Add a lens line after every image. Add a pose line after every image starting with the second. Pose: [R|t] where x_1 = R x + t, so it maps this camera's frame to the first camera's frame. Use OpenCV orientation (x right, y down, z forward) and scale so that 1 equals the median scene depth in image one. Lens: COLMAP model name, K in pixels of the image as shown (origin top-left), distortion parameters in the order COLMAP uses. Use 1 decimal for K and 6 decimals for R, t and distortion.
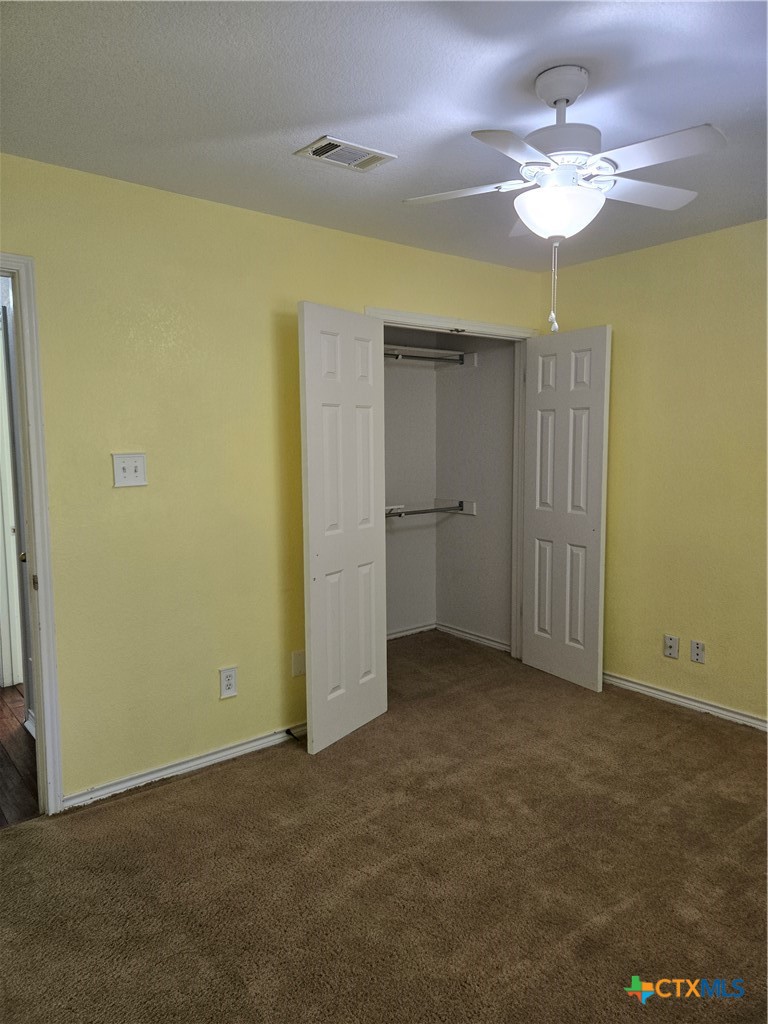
lens RADIAL K [[689.0, 0, 377.3], [0, 689.0, 513.2], [0, 0, 1]] dist [0.065738, -0.061729]
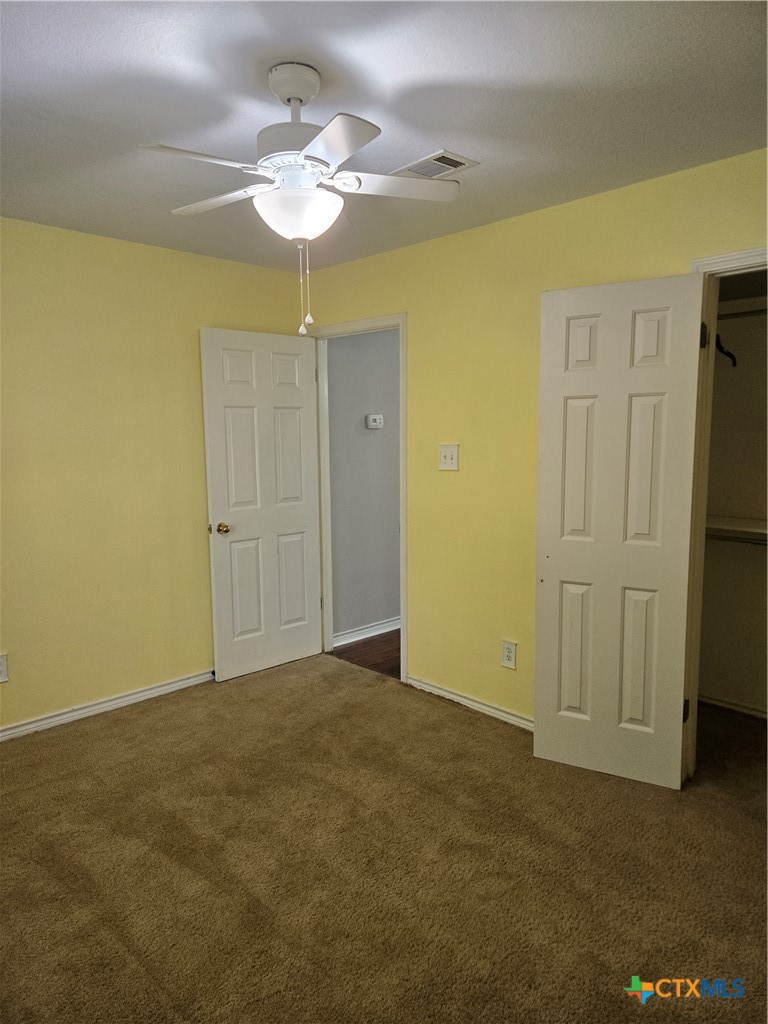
lens RADIAL K [[689.0, 0, 377.3], [0, 689.0, 513.2], [0, 0, 1]] dist [0.065738, -0.061729]
pose [[0.095877, 0.120798, -0.988036, 0.904665], [-0.106448, 0.988161, 0.110483, -0.081445], [0.989685, 0.094582, 0.107601, 0.716461]]
